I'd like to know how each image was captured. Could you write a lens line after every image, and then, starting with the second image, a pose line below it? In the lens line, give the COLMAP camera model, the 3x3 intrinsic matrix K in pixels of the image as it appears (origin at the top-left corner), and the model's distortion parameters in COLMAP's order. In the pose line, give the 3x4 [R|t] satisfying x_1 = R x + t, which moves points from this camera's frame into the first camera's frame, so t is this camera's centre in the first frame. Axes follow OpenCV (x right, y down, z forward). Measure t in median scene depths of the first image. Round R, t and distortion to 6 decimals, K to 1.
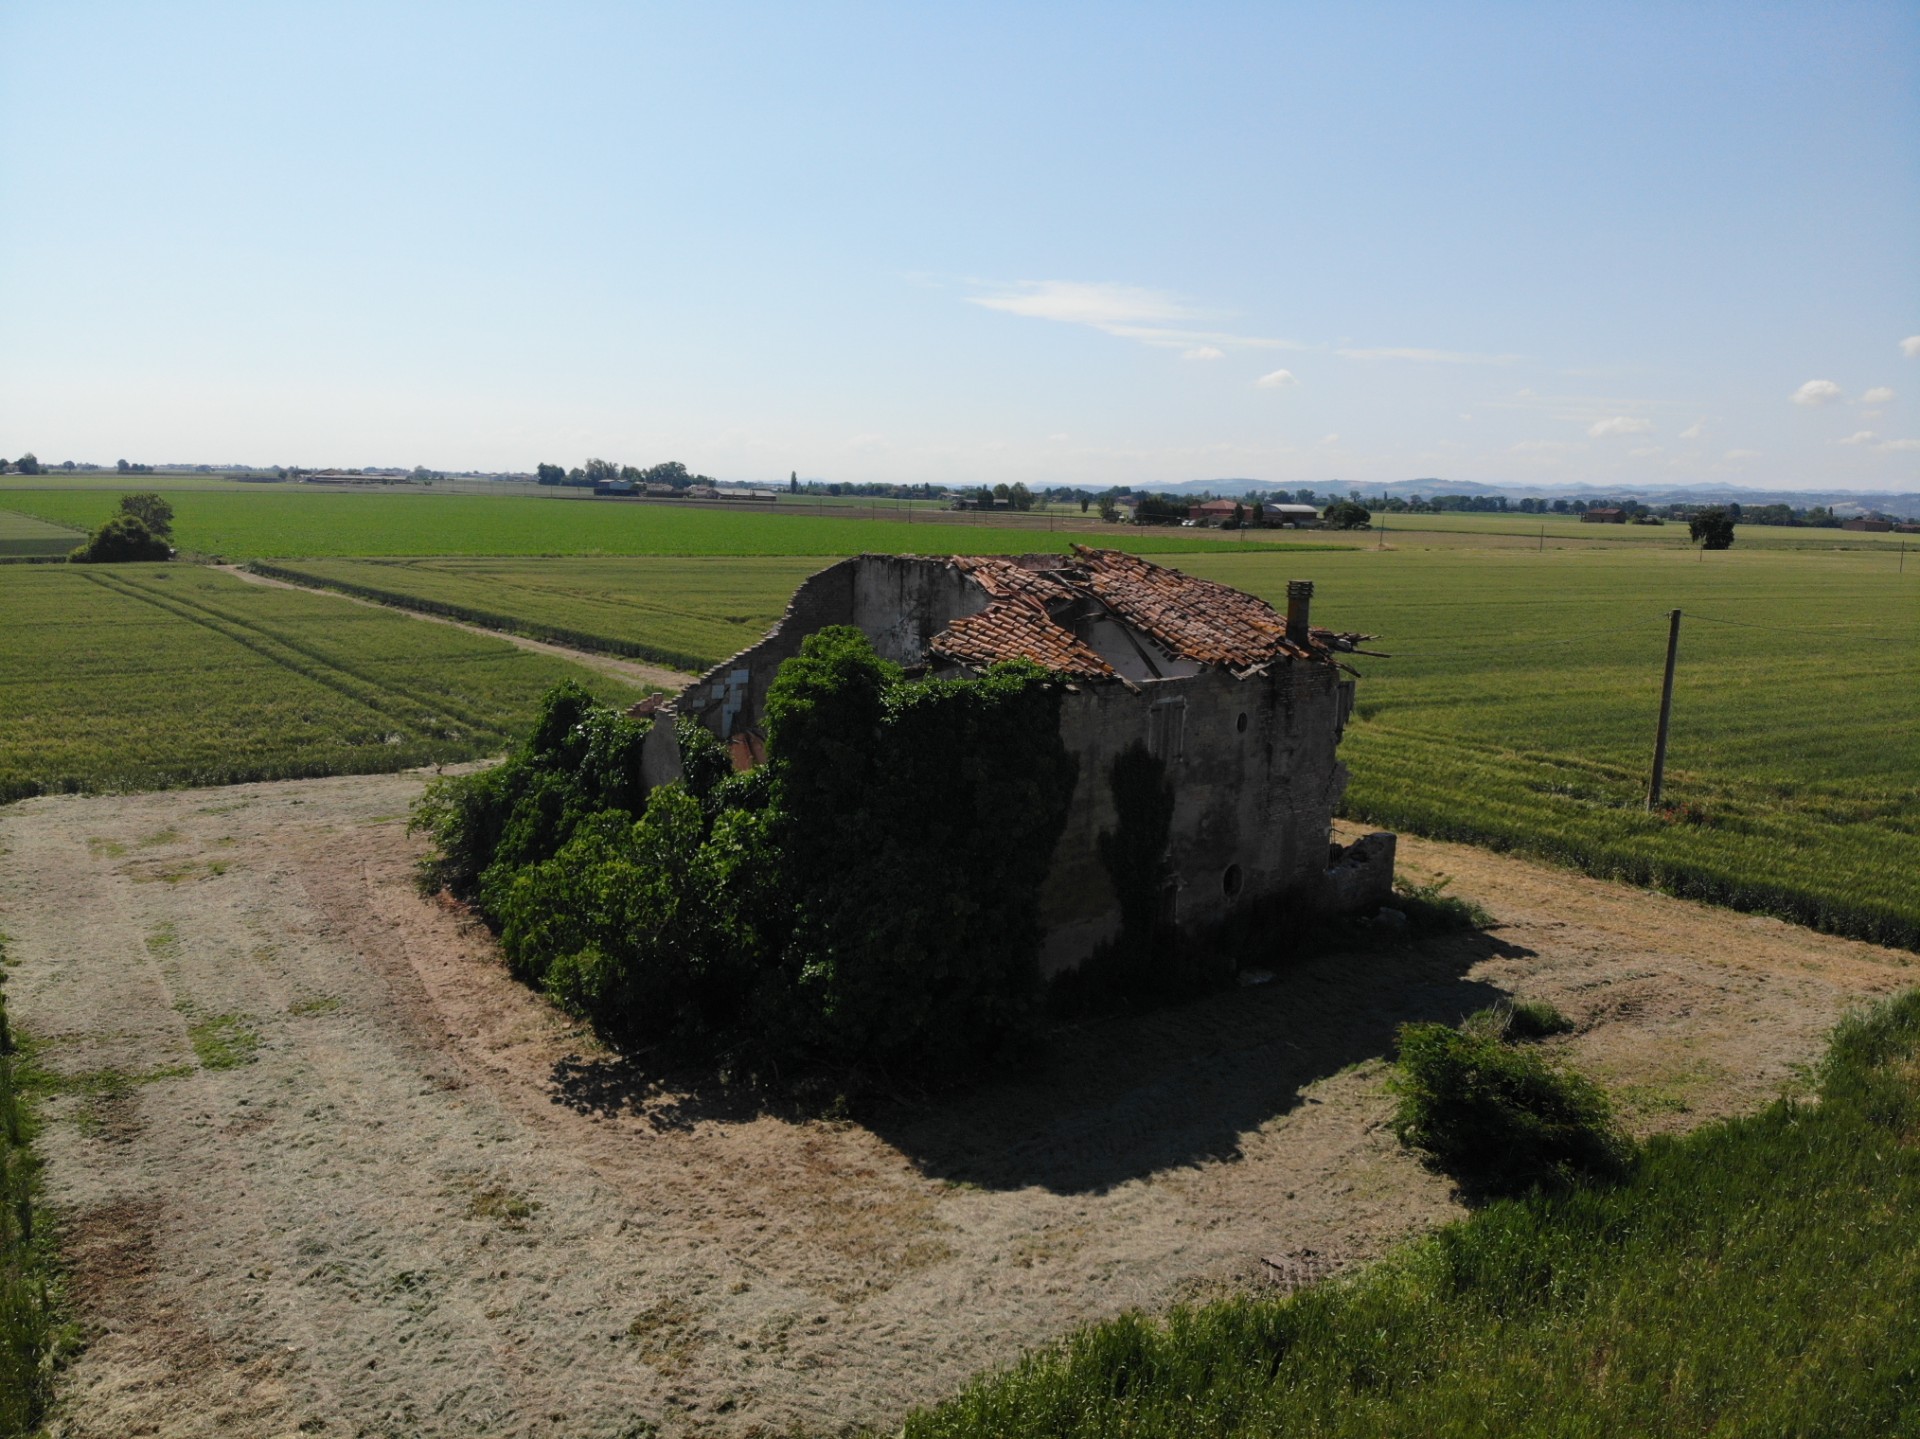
lens RADIAL K [[1394.7, 0, 977.9], [0, 1394.7, 713.2], [0, 0, 1]] dist [0.163283, -0.356449]
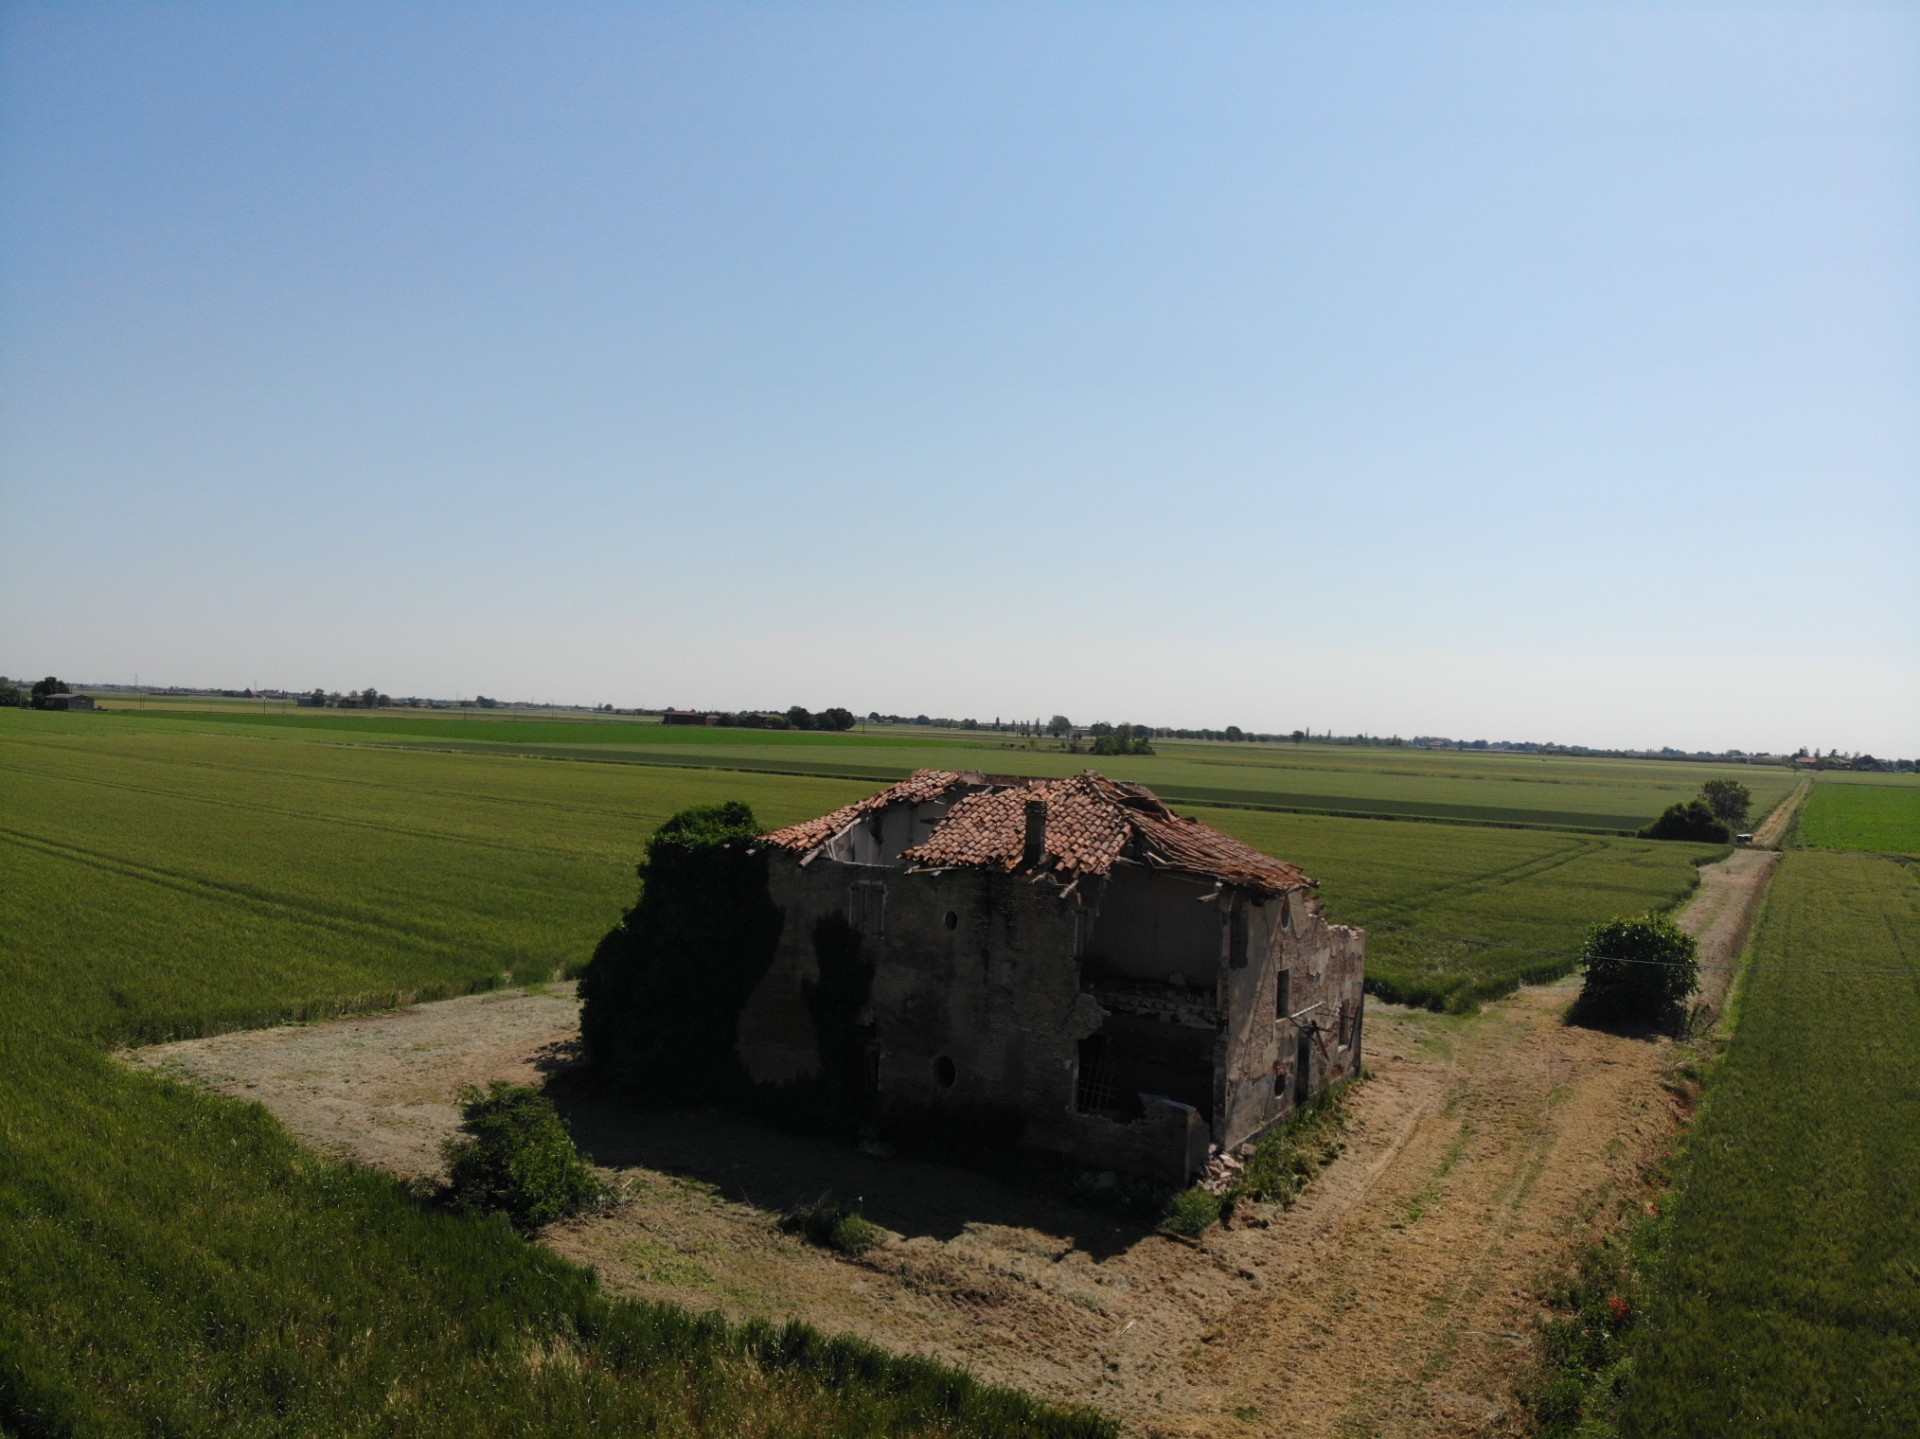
lens RADIAL K [[1394.7, 0, 977.9], [0, 1394.7, 713.2], [0, 0, 1]] dist [0.163283, -0.356449]
pose [[0.333288, -0.022747, -0.942551, 1.125442], [-0.178258, 0.980158, -0.086687, -0.055842], [0.925820, 0.196909, 0.322620, 0.584521]]
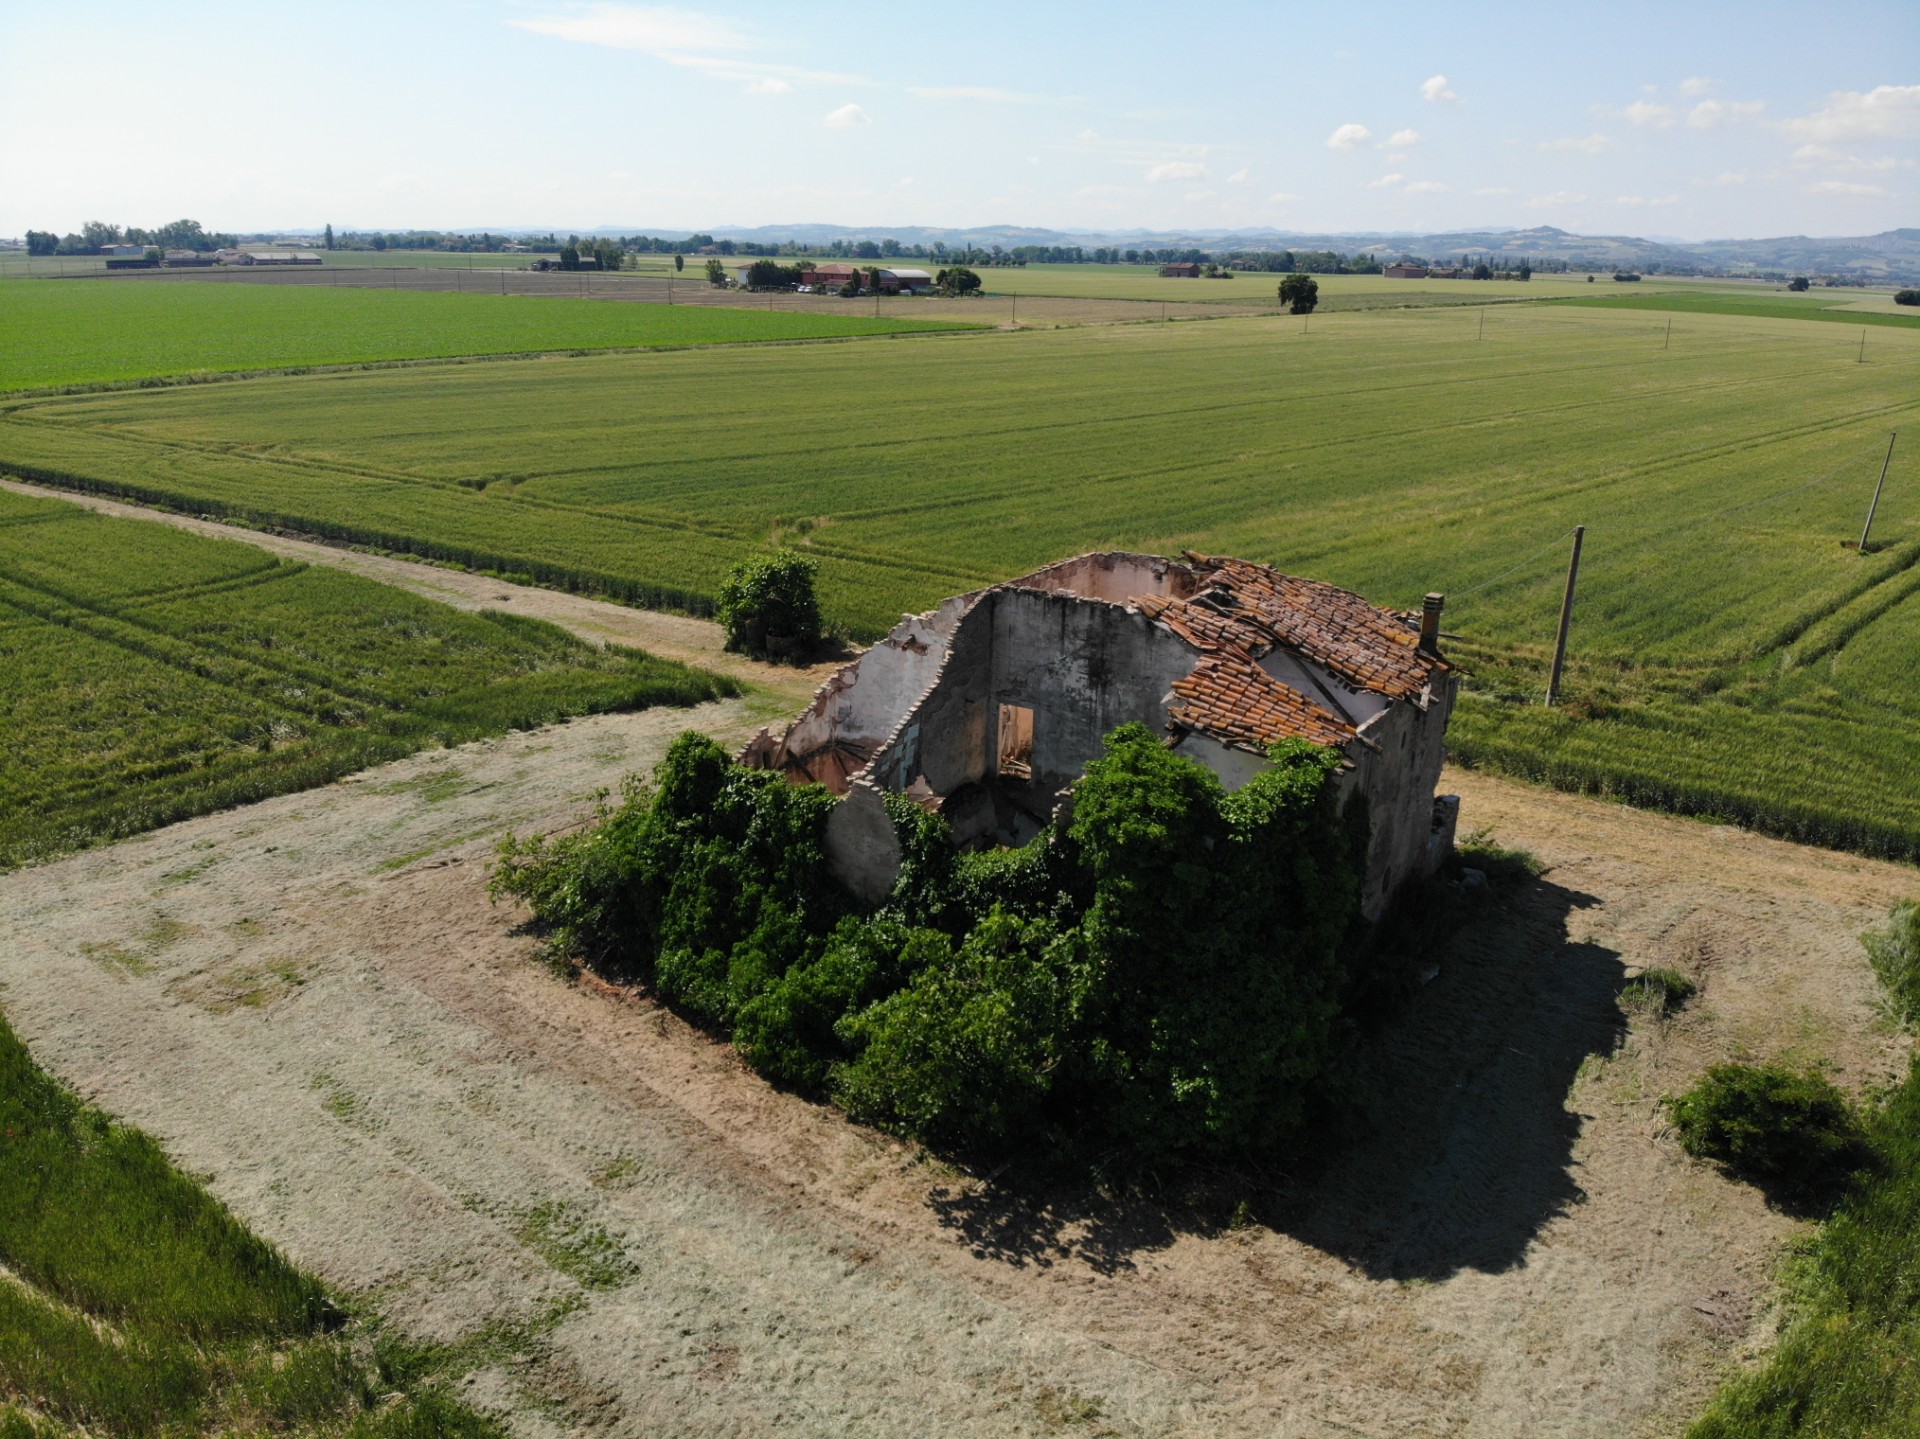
lens RADIAL K [[1394.7, 0, 977.9], [0, 1394.7, 713.2], [0, 0, 1]] dist [0.163283, -0.356449]
pose [[0.957901, -0.096059, 0.270553, -0.375009], [0.049198, 0.983348, 0.174945, -0.199110], [-0.282853, -0.154270, 0.946676, 0.071406]]
